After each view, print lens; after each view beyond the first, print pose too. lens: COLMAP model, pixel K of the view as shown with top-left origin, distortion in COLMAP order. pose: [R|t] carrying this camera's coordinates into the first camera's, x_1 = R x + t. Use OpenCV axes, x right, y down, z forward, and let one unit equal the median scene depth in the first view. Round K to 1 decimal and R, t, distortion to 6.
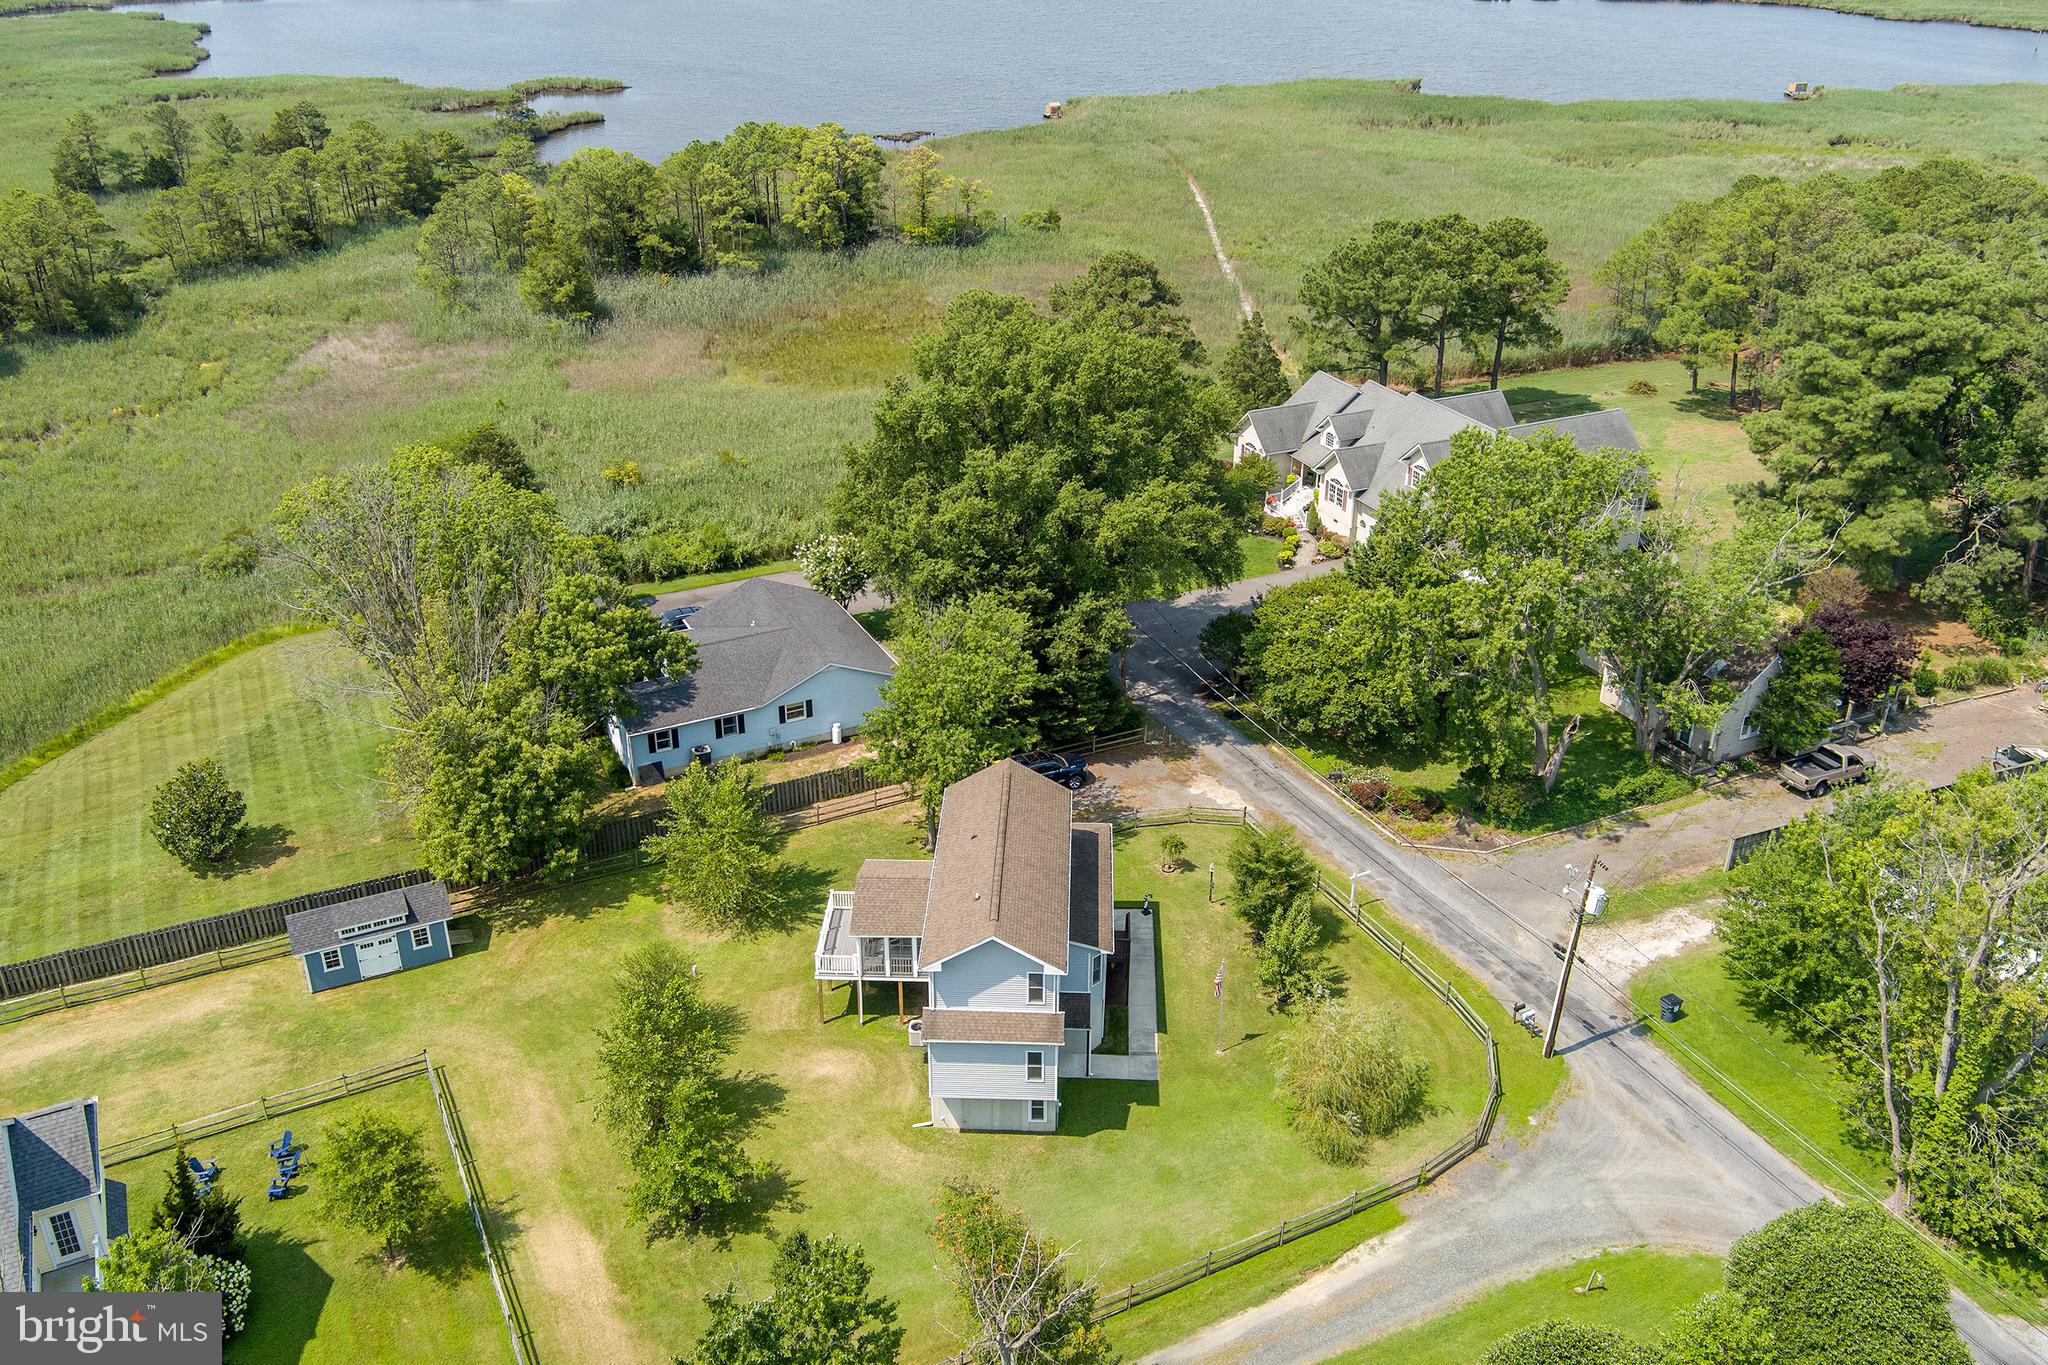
lens RADIAL K [[1620.1, 0, 1016.5], [0, 1620.1, 654.9], [0, 0, 1]] dist [-0.006144, 0.001472]
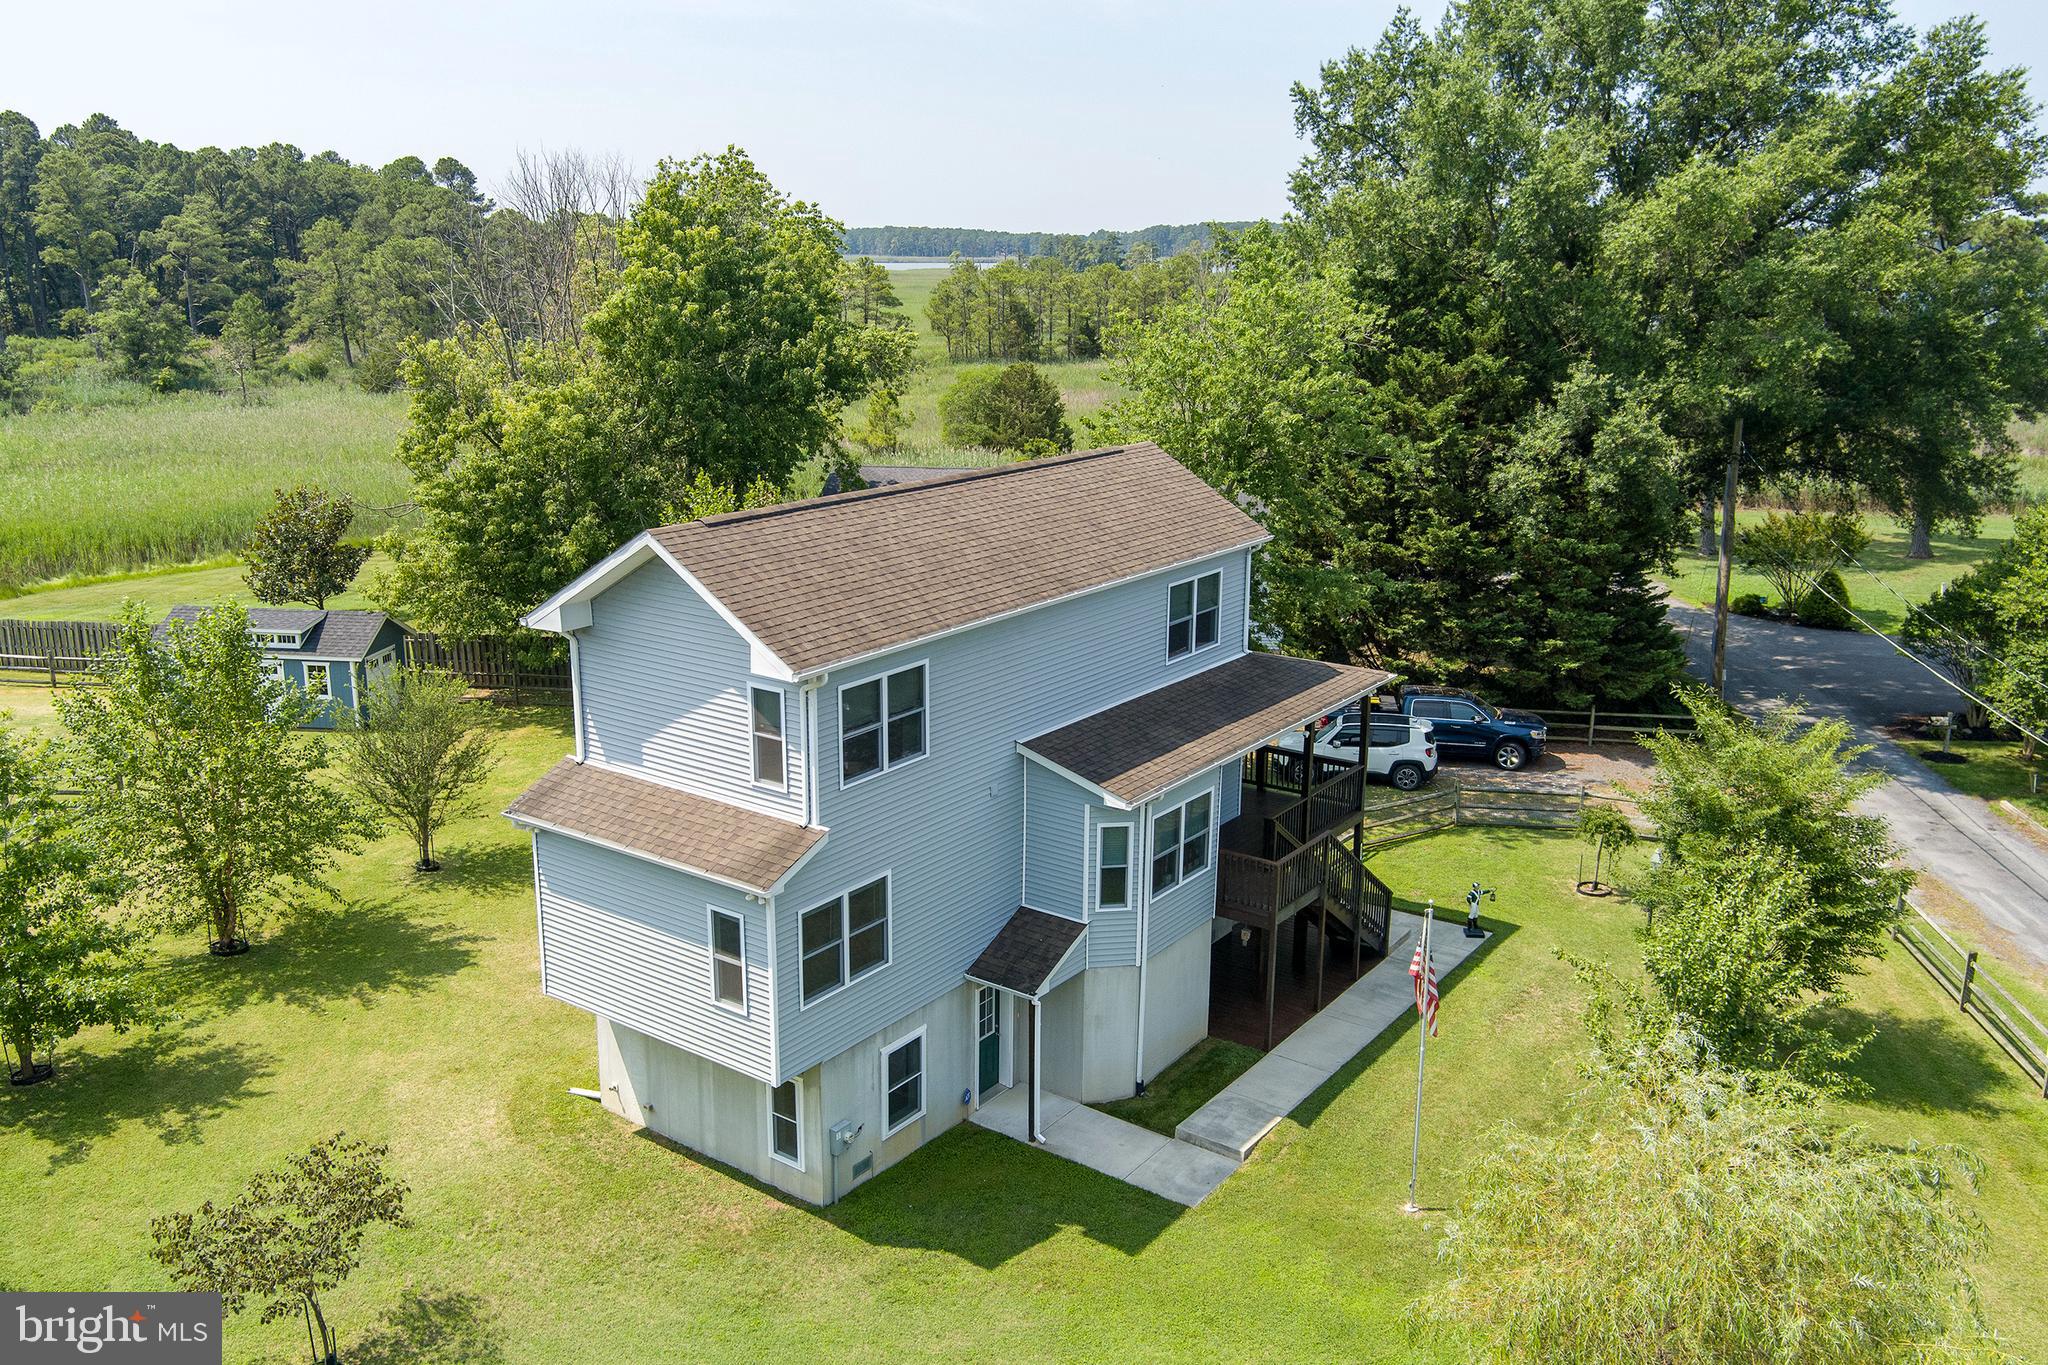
lens RADIAL K [[1620.1, 0, 1016.5], [0, 1620.1, 654.9], [0, 0, 1]] dist [-0.006144, 0.001472]
pose [[0.831540, 0.133503, -0.539183, 0.169751], [-0.245030, 0.959301, -0.140366, 0.151203], [0.498500, 0.248836, 0.830409, 0.483606]]
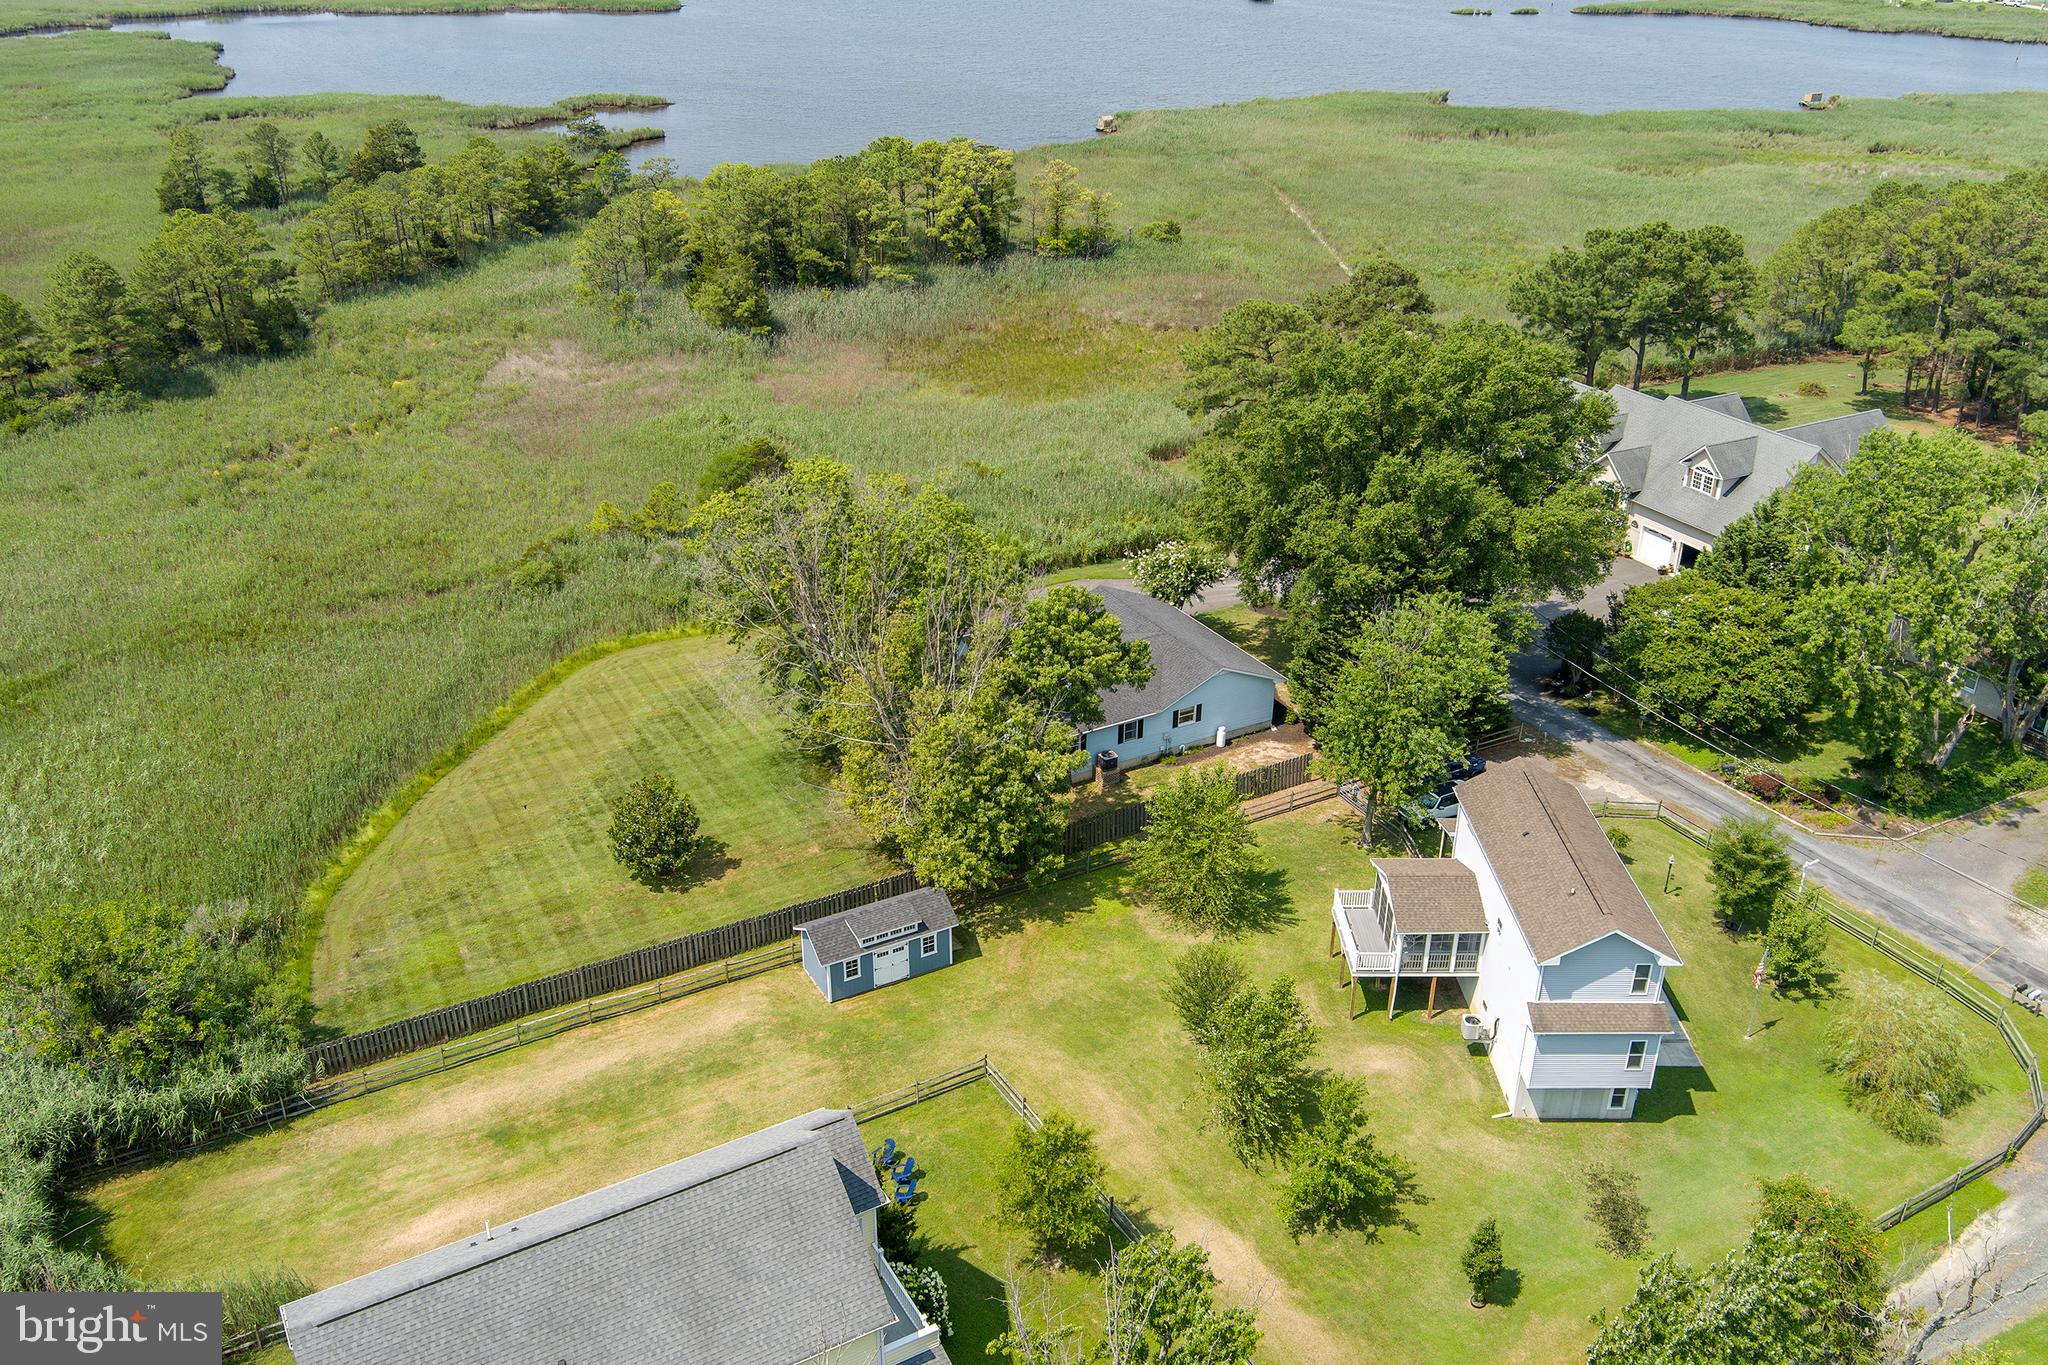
lens RADIAL K [[1592.8, 0, 1022.9], [0, 1592.8, 657.3], [0, 0, 1]] dist [-0.008701, 0.007675]
pose [[0.999348, -0.016854, 0.031922, -0.274215], [0.016891, 0.999857, -0.000878, -0.002851], [-0.031903, 0.001417, 0.999490, 0.002173]]
